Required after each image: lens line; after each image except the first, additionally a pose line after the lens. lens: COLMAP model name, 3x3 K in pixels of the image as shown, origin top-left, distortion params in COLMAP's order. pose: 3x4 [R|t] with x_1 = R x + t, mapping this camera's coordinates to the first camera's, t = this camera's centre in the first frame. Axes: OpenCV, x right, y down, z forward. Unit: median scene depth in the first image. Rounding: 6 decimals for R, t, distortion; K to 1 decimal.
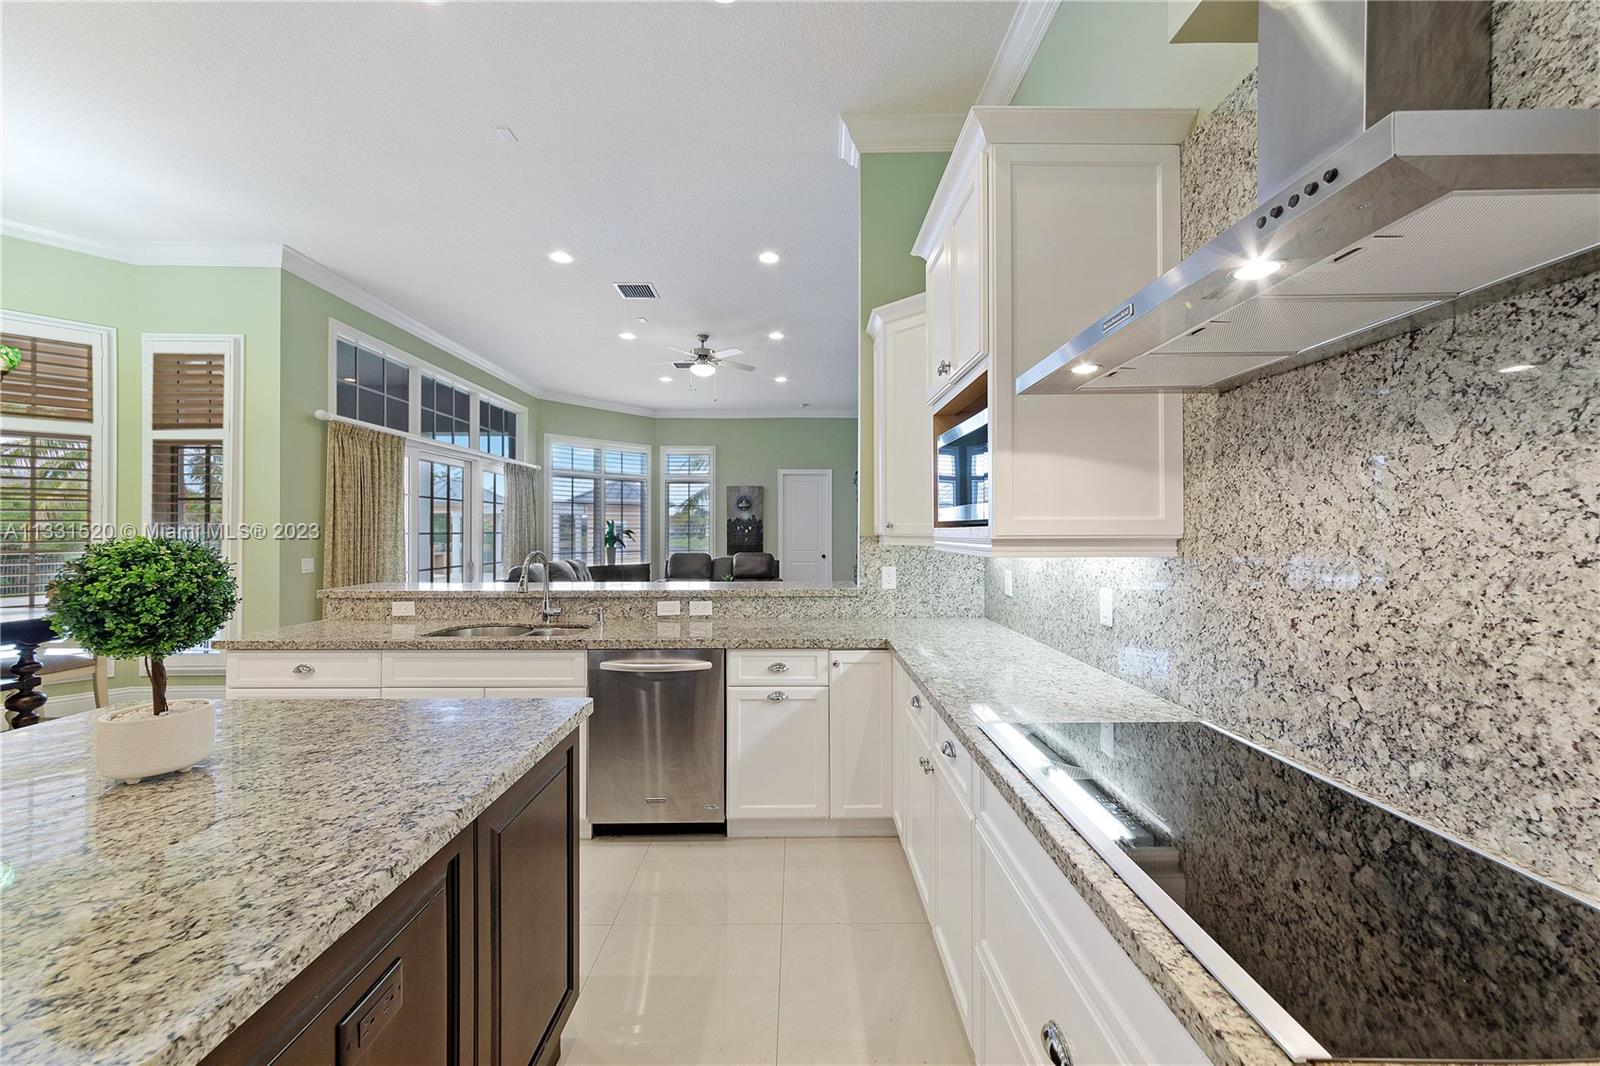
lens RADIAL K [[591.9, 0, 806.7], [0, 591.9, 526.1], [0, 0, 1]] dist [-0.003065, 0.002979]
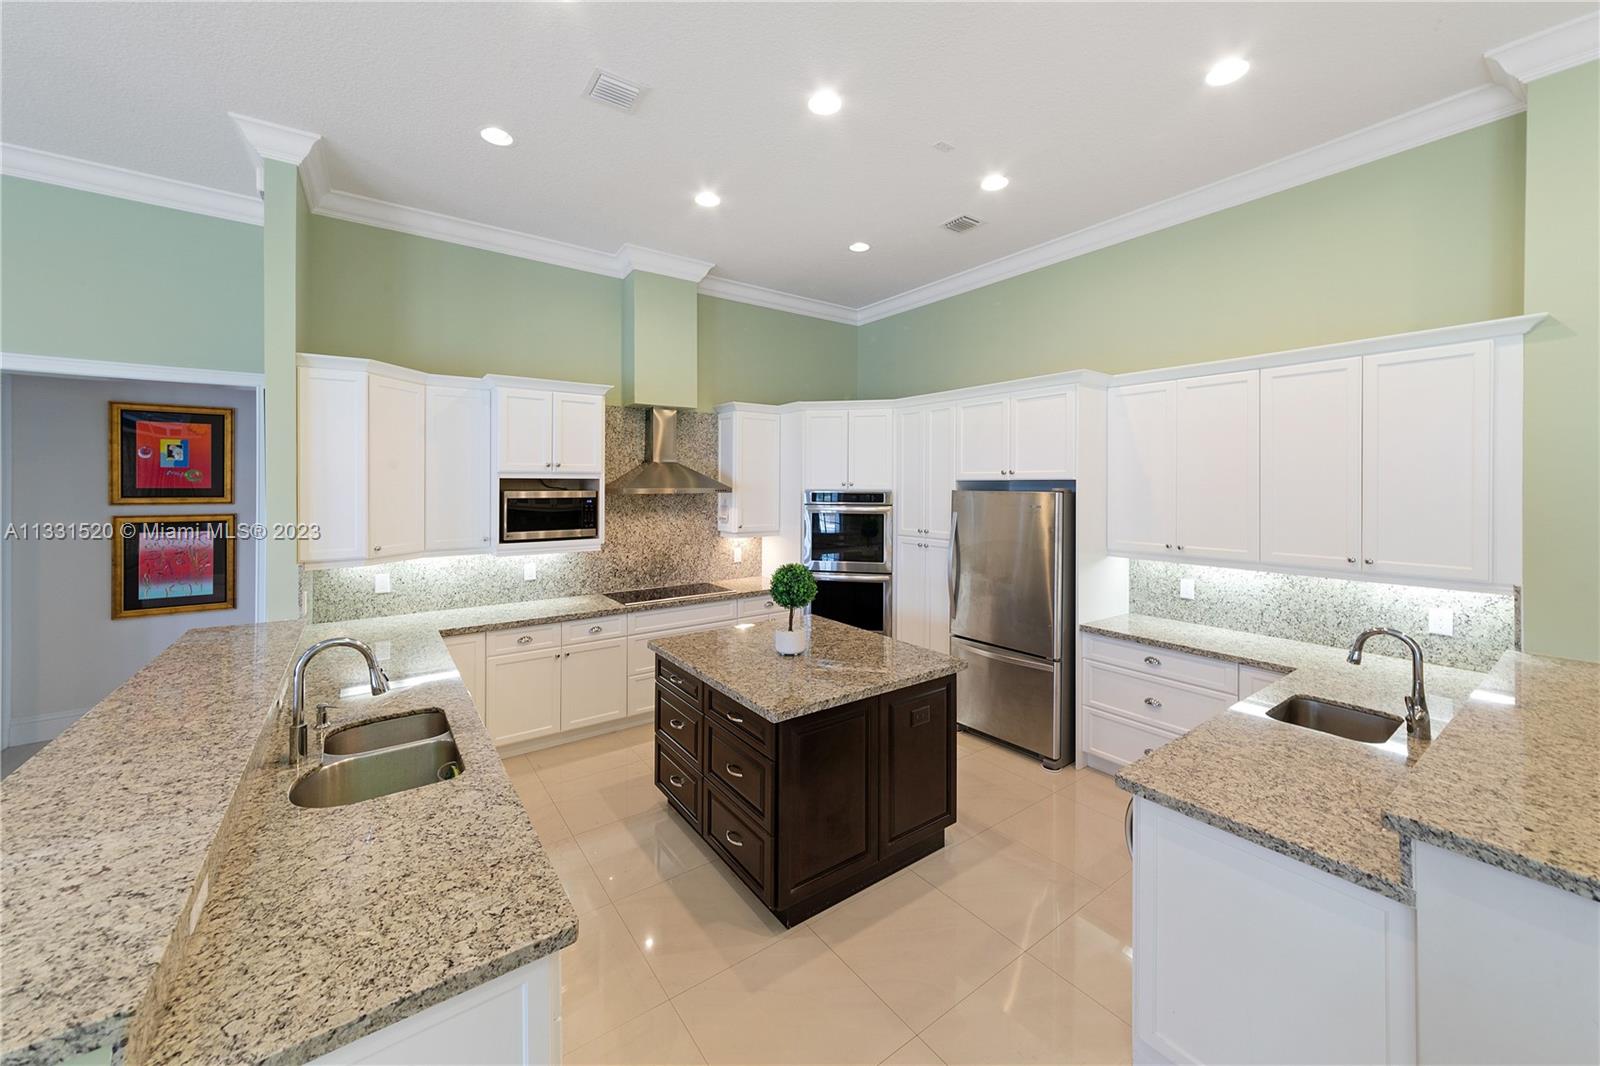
lens RADIAL K [[591.9, 0, 803.6], [0, 591.9, 488.2], [0, 0, 1]] dist [-0.003065, 0.002979]
pose [[-0.576224, -0.001756, 0.817290, -0.852397], [-0.006674, 0.999974, -0.002557, -0.080542], [-0.817264, -0.006928, -0.576221, 0.639244]]
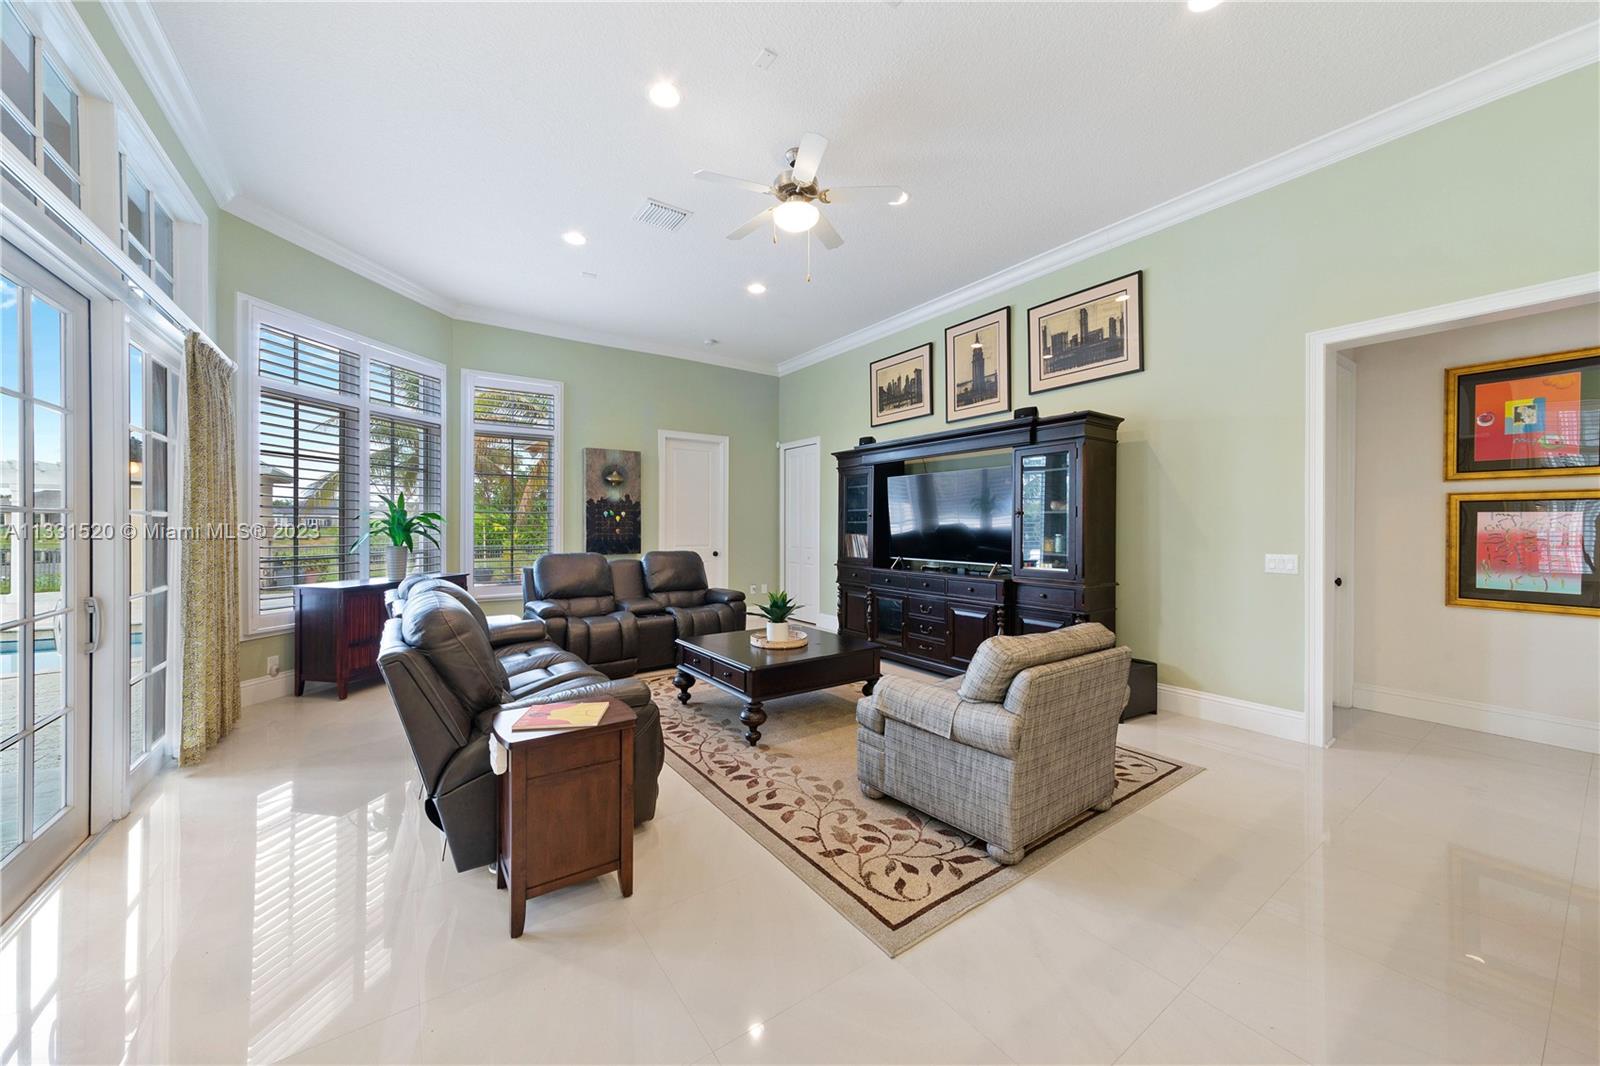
lens RADIAL K [[591.9, 0, 803.6], [0, 591.9, 525.2], [0, 0, 1]] dist [-0.003065, 0.002979]
pose [[0.828218, 0.005034, 0.560384, -0.718425], [-0.011115, 0.999911, 0.007445, 0.021609], [-0.560297, -0.012395, 0.828199, 0.805614]]
